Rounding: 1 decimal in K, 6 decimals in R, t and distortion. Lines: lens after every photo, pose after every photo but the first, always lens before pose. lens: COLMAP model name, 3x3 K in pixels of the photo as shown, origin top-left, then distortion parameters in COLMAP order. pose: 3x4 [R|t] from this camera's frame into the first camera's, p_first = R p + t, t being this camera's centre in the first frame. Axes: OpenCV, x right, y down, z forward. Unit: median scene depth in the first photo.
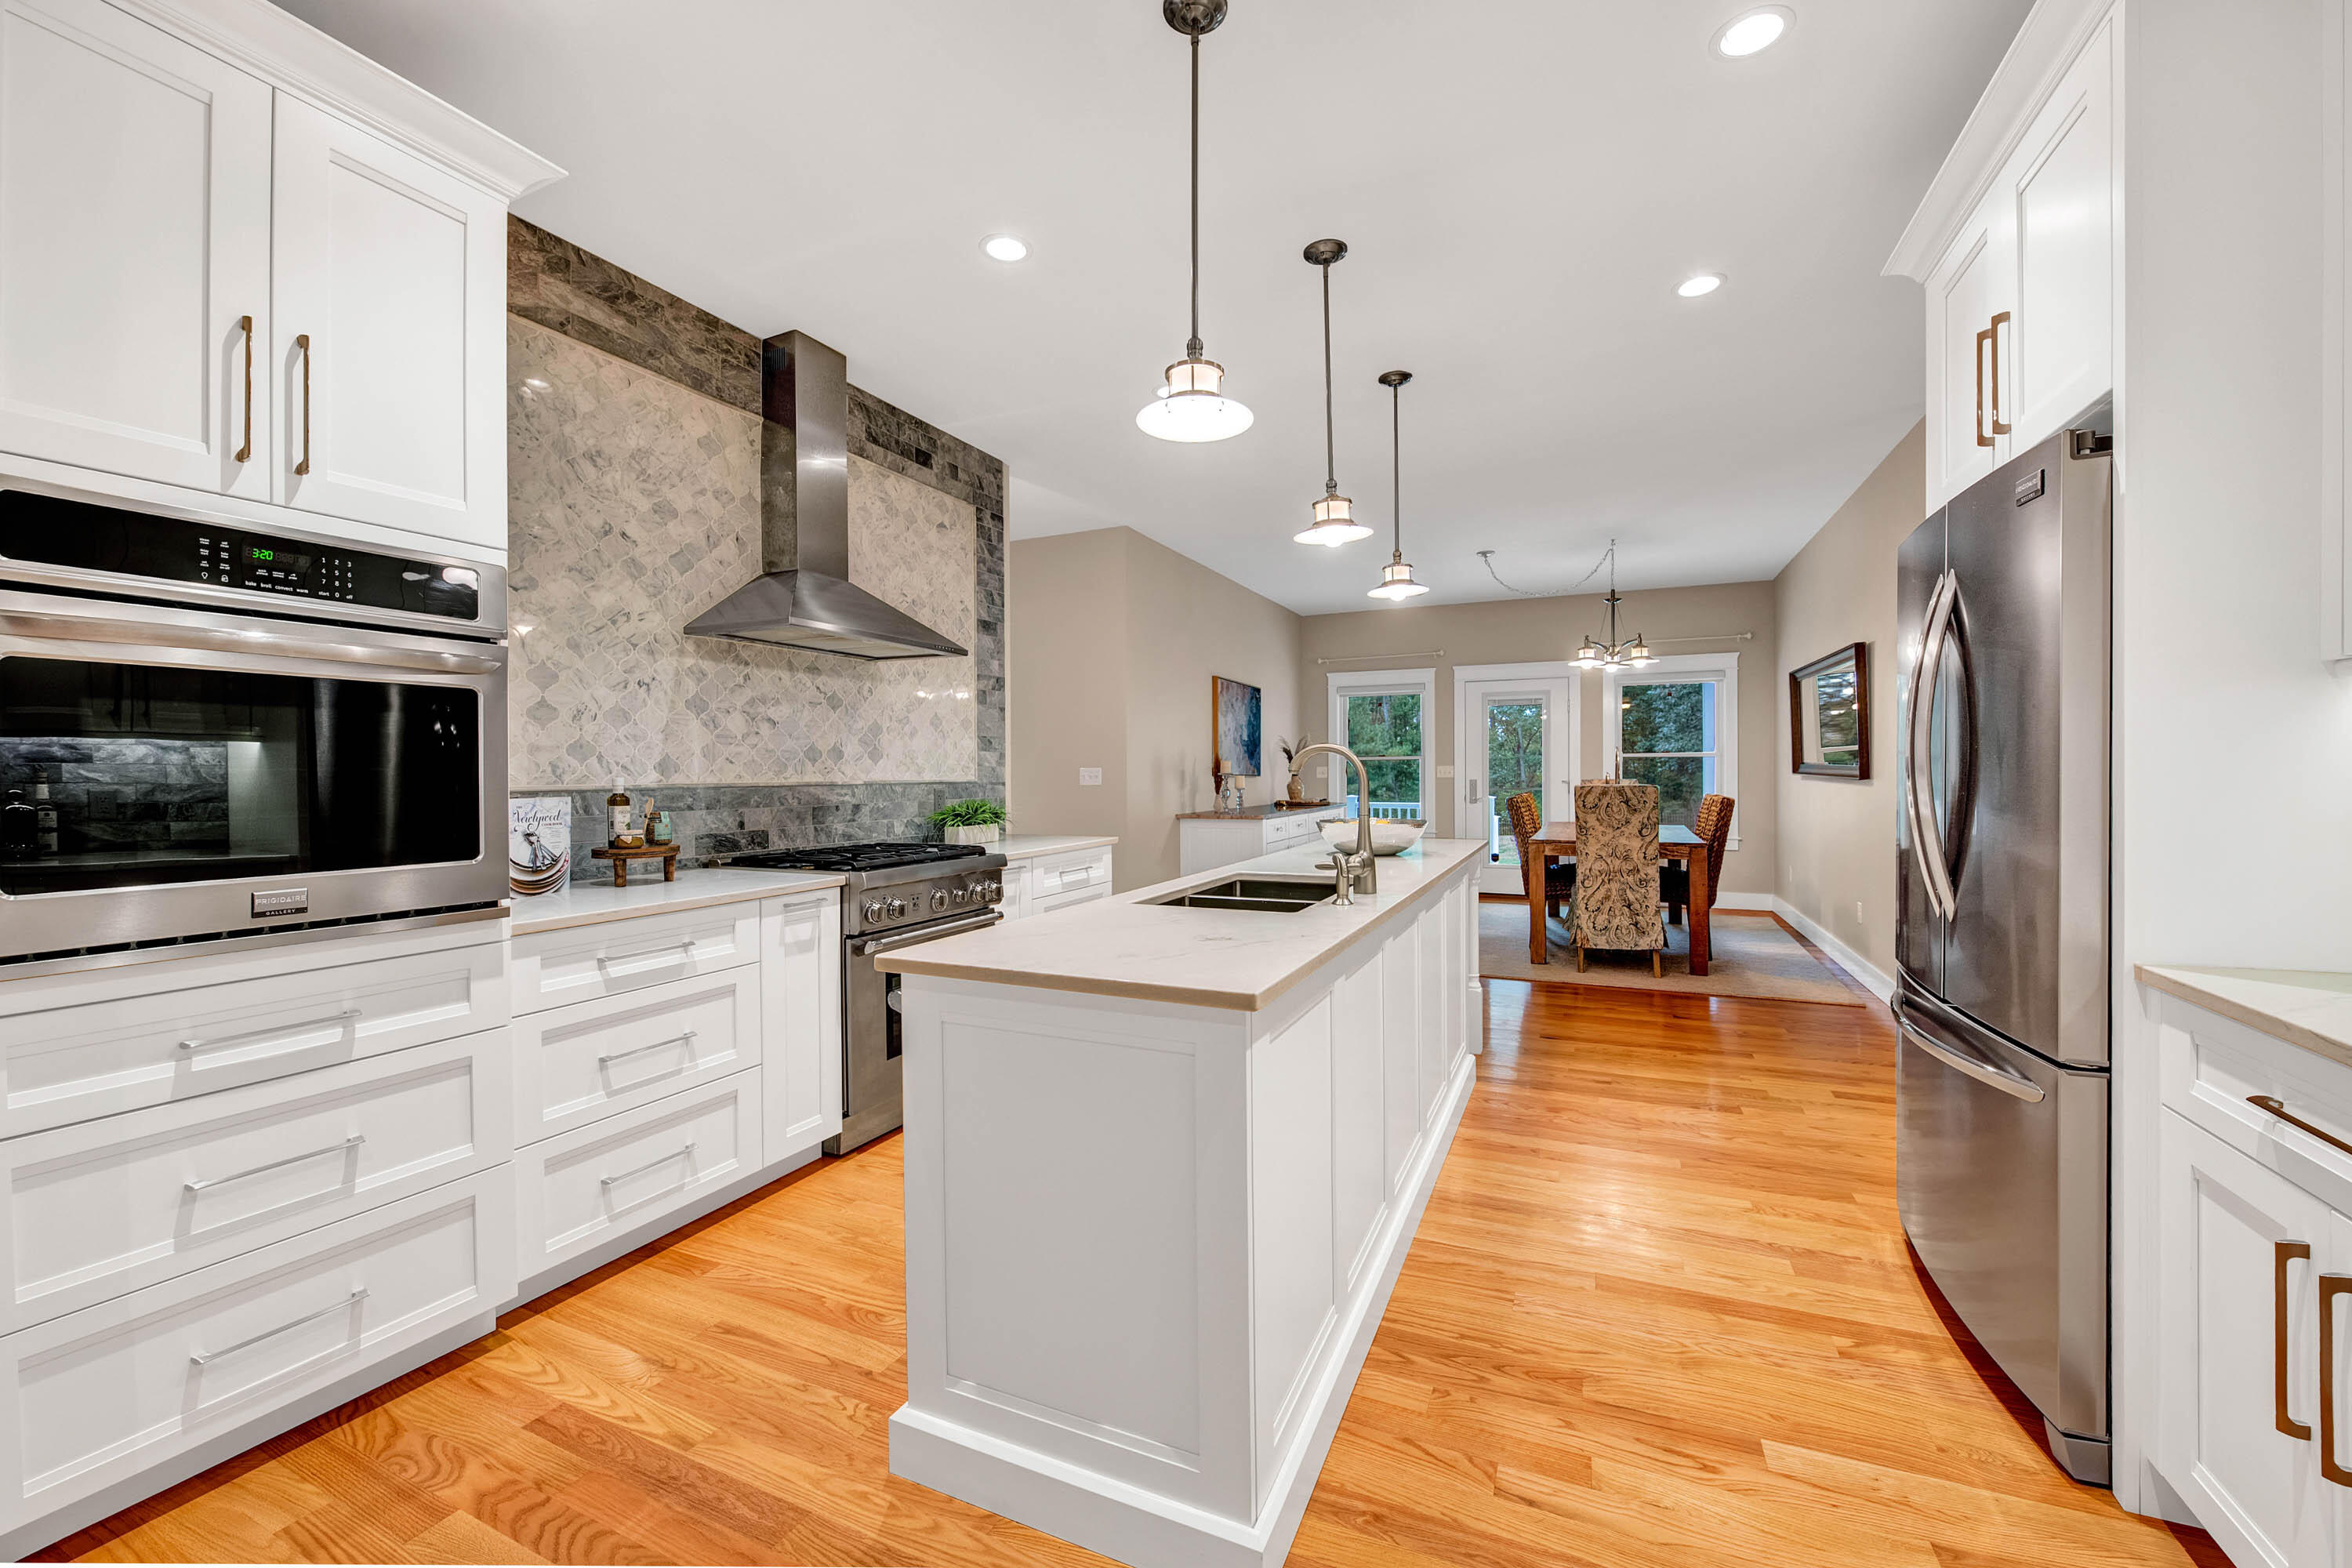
lens RADIAL K [[939.8, 0, 1176.9], [0, 939.8, 781.0], [0, 0, 1]] dist [-0.020957, -0.001614]
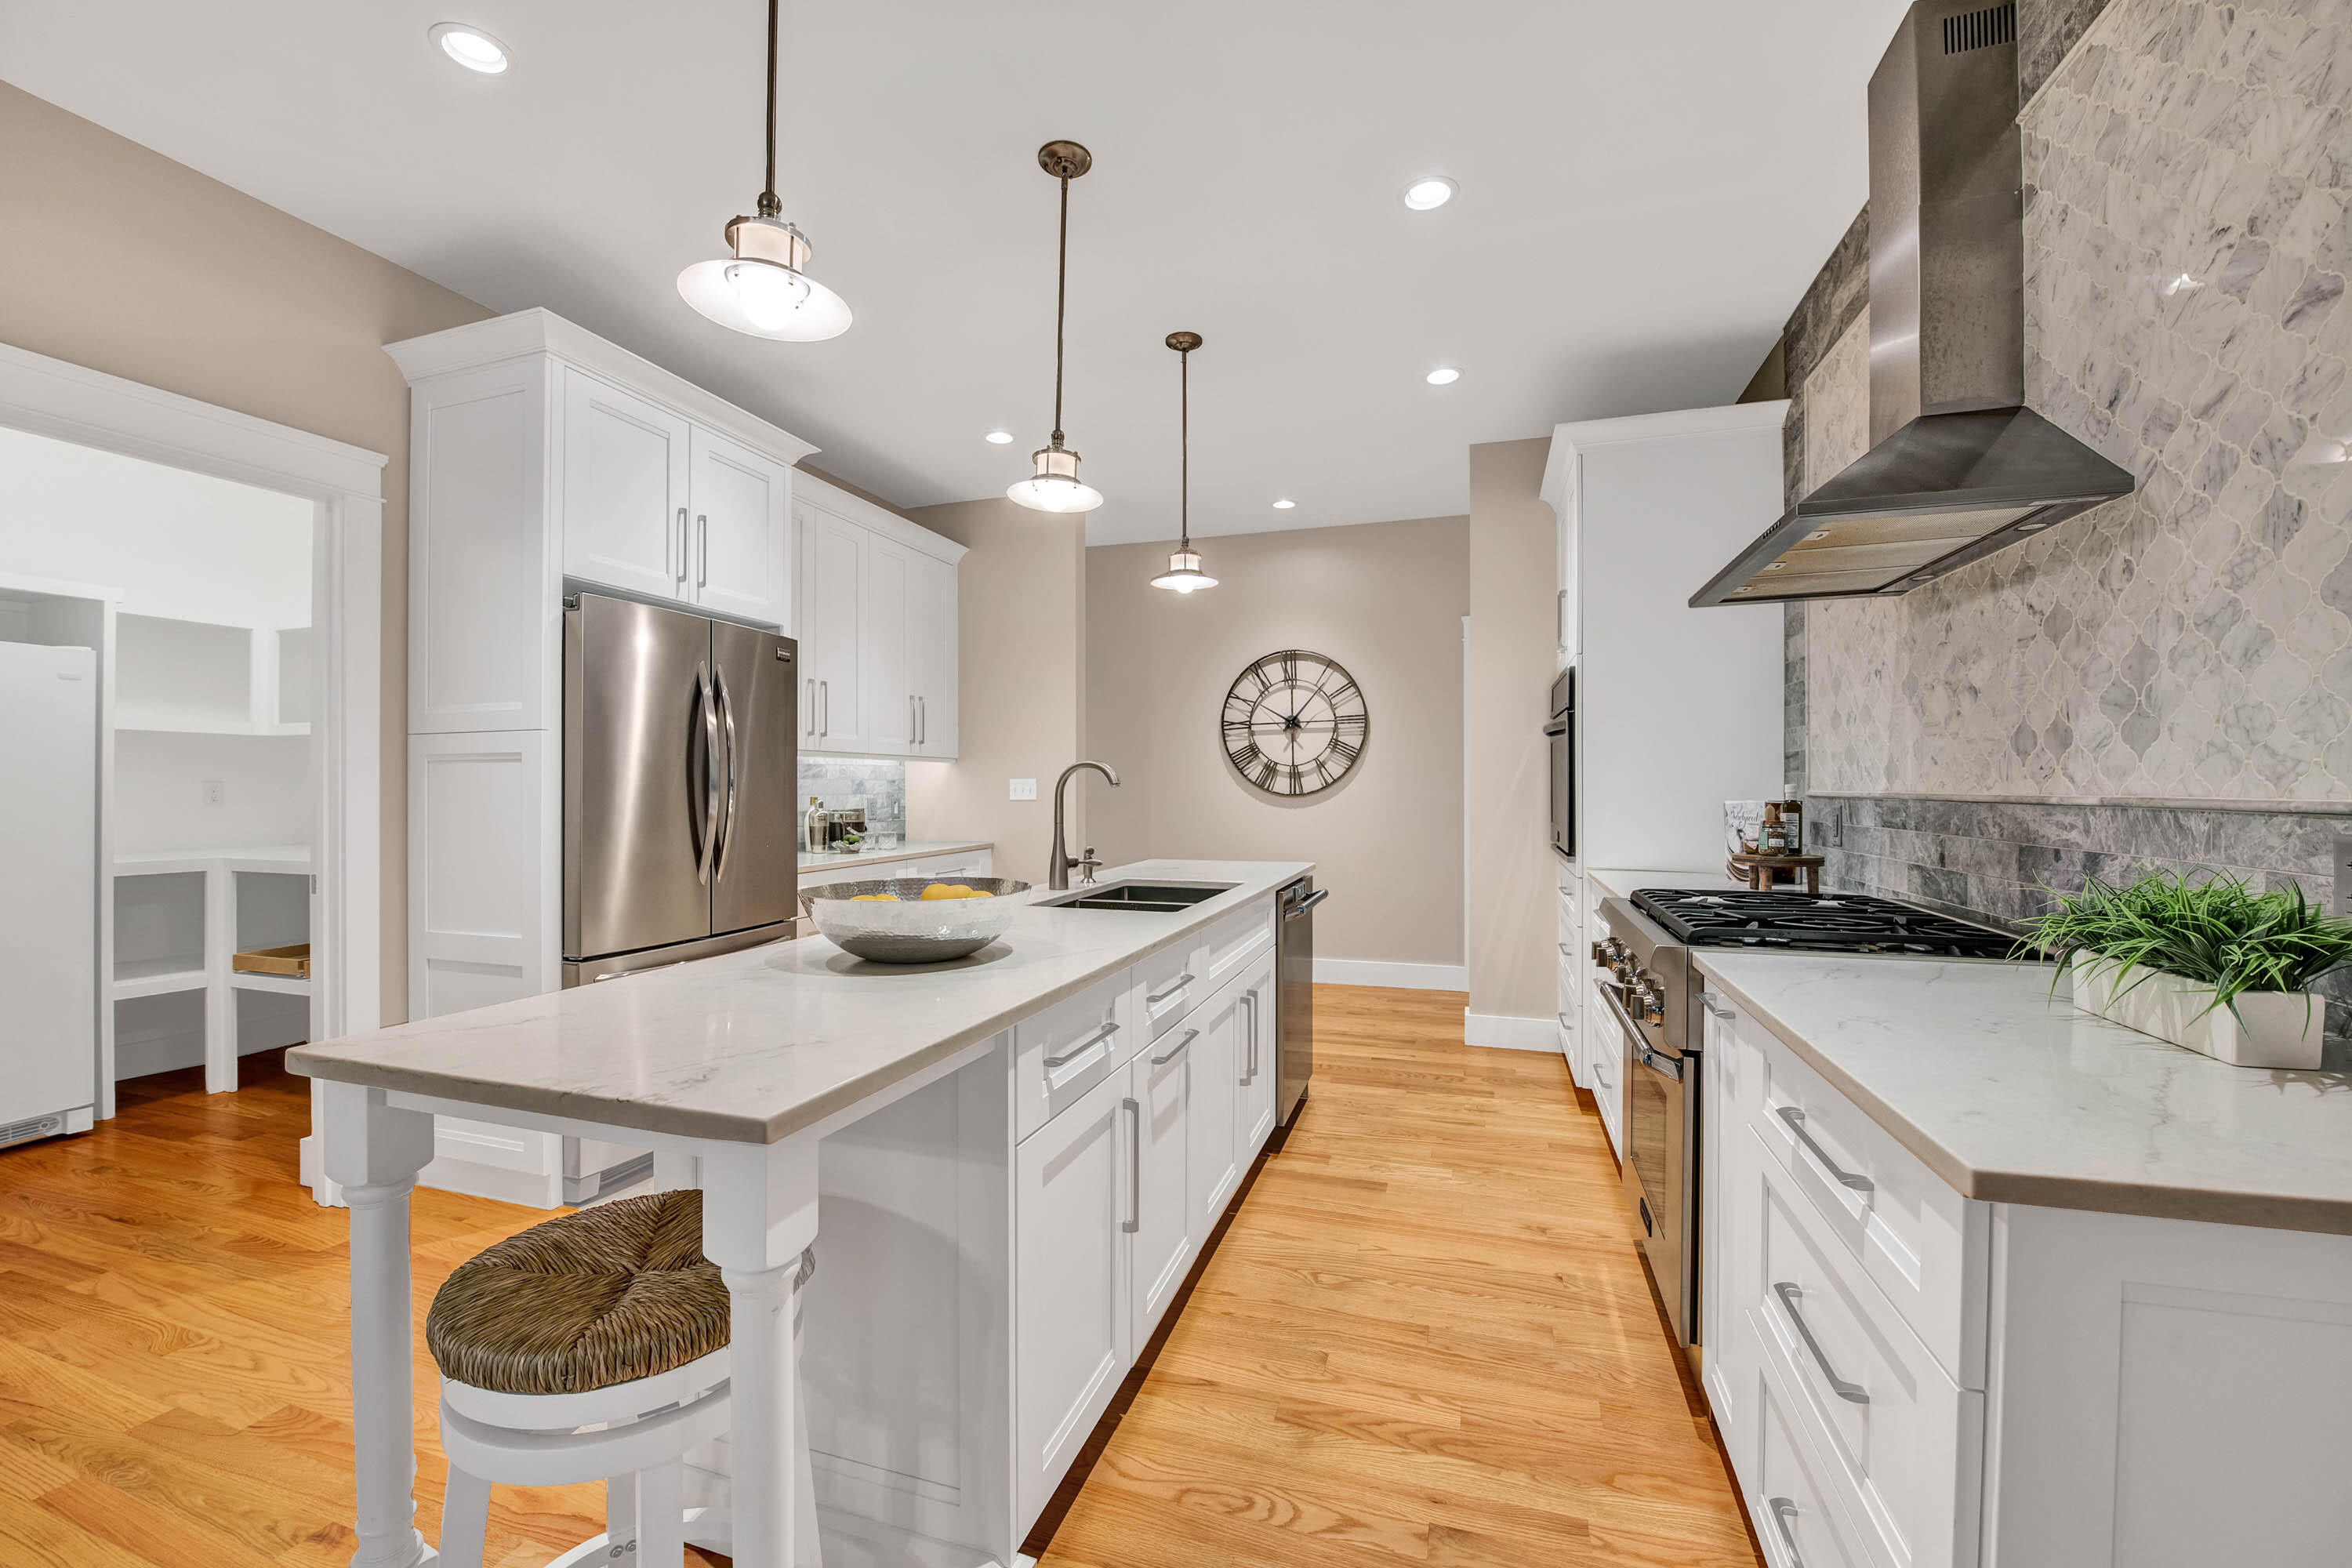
lens RADIAL K [[939.8, 0, 1172.1], [0, 939.8, 783.3], [0, 0, 1]] dist [-0.020957, -0.001614]
pose [[-0.993189, 0.010738, -0.116019, 0.127070], [0.009984, 0.999925, 0.007083, -0.014120], [0.116087, 0.005876, -0.993222, 1.456964]]
